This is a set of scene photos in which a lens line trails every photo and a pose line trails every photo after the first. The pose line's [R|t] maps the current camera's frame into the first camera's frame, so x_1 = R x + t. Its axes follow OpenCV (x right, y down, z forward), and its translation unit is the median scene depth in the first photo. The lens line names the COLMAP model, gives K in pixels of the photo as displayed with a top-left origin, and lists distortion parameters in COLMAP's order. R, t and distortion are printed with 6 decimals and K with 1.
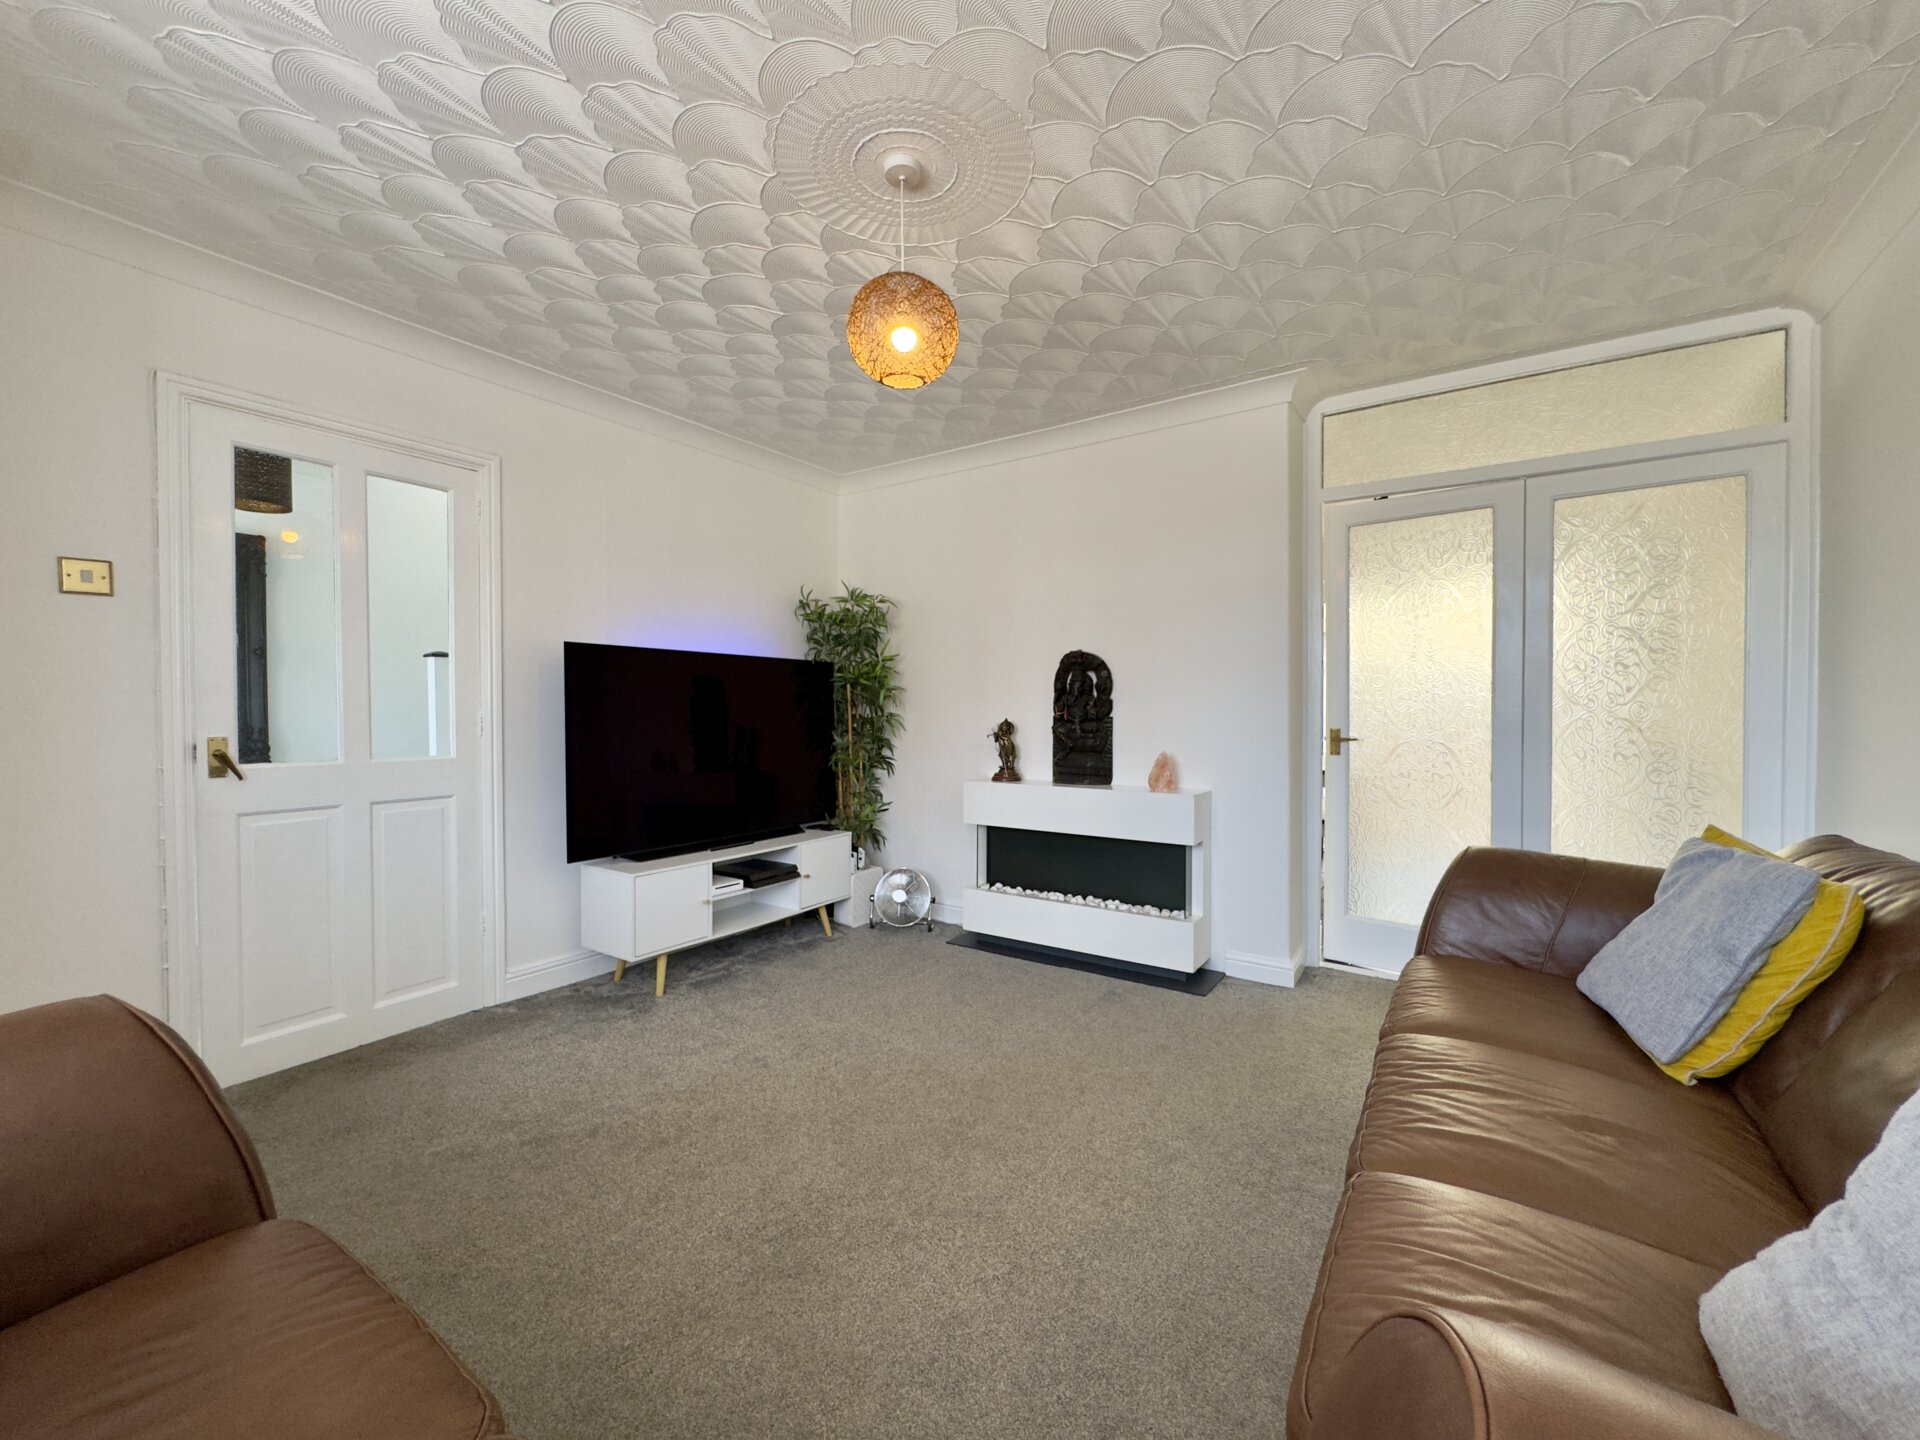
lens RADIAL K [[765.5, 0, 954.8], [0, 765.5, 720.0], [0, 0, 1]] dist [-0.004000, 0.001708]
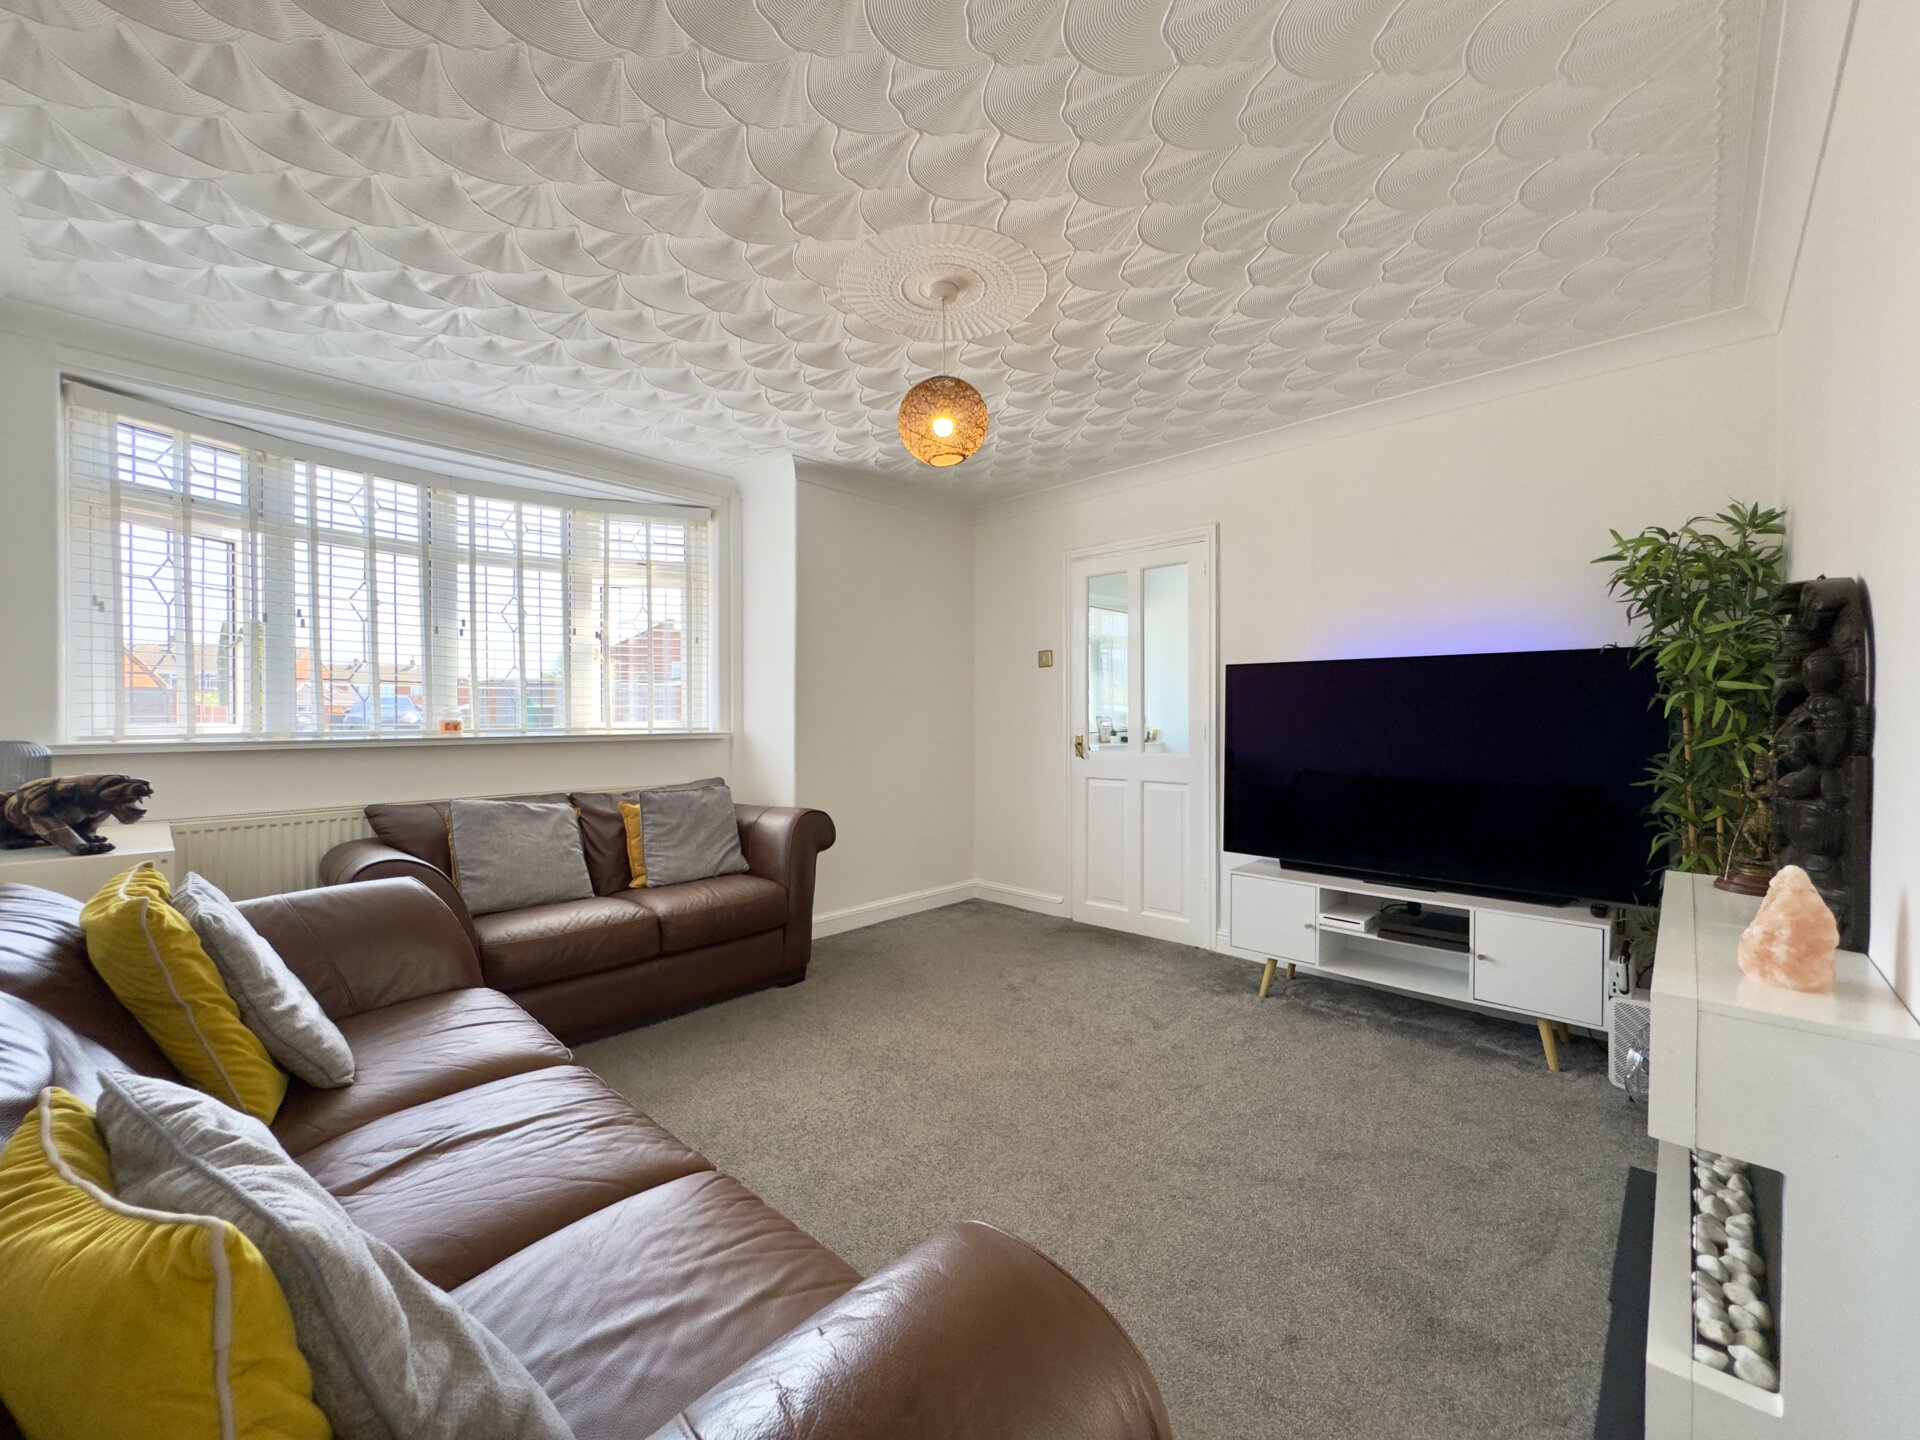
lens RADIAL K [[765.5, 0, 954.9], [0, 765.5, 726.9], [0, 0, 1]] dist [-0.004000, 0.001708]
pose [[-0.177440, 0.012833, -0.984048, 0.637295], [-0.009219, 0.999849, 0.014701, -0.016123], [0.984088, 0.011681, -0.177295, 0.690900]]
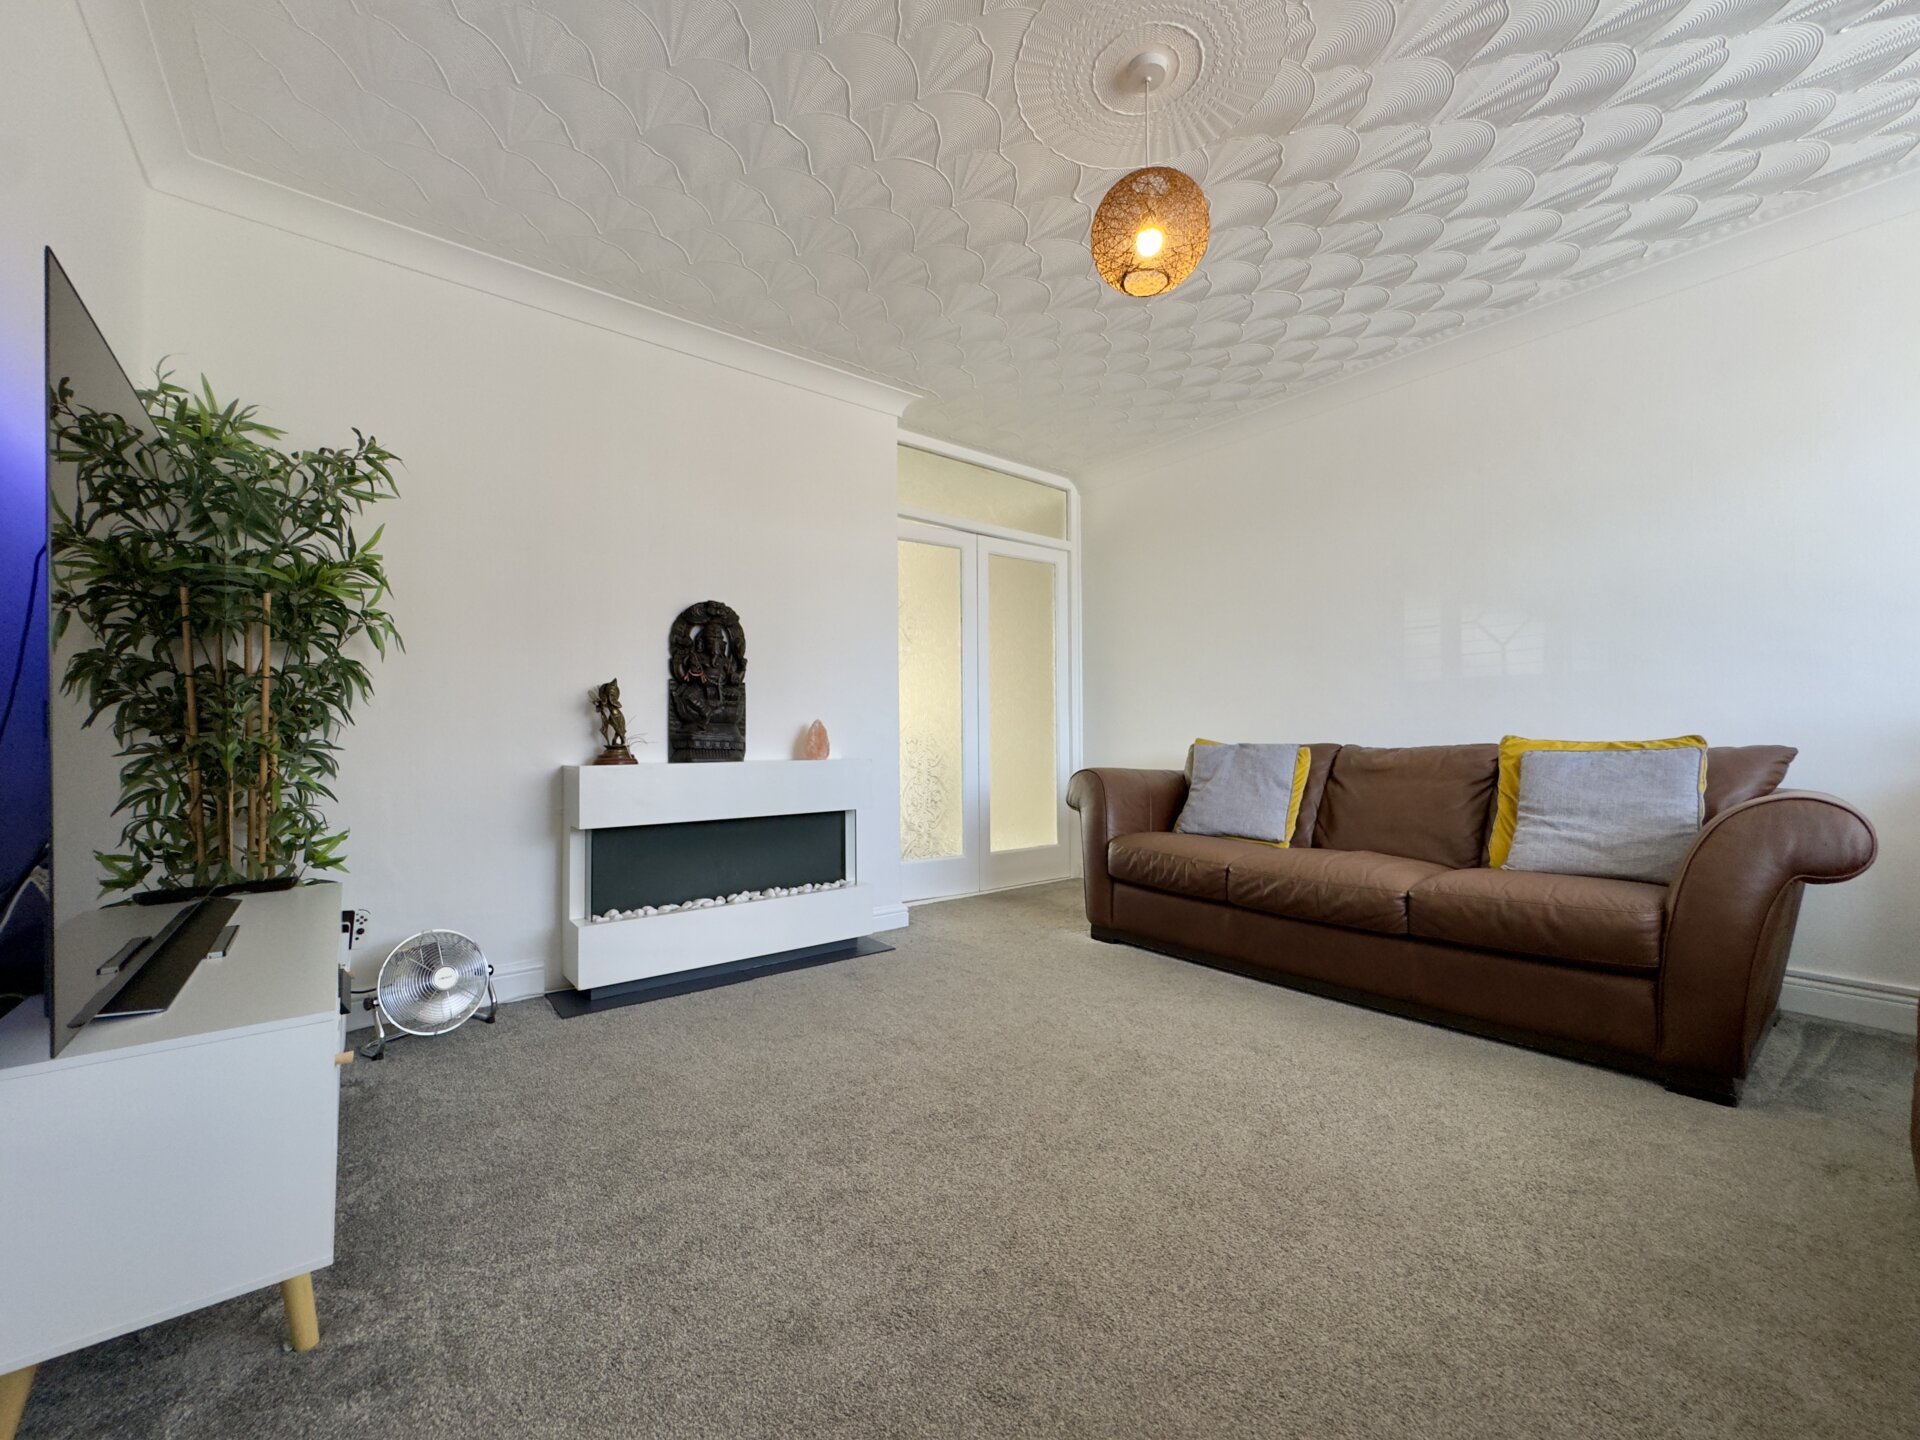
lens RADIAL K [[765.5, 0, 952.6], [0, 765.5, 724.3], [0, 0, 1]] dist [-0.004000, 0.001708]
pose [[0.308452, 0.016853, 0.951091, -0.572507], [0.027580, 0.999264, -0.026651, 0.077004], [-0.950840, 0.034451, 0.307760, 0.530116]]
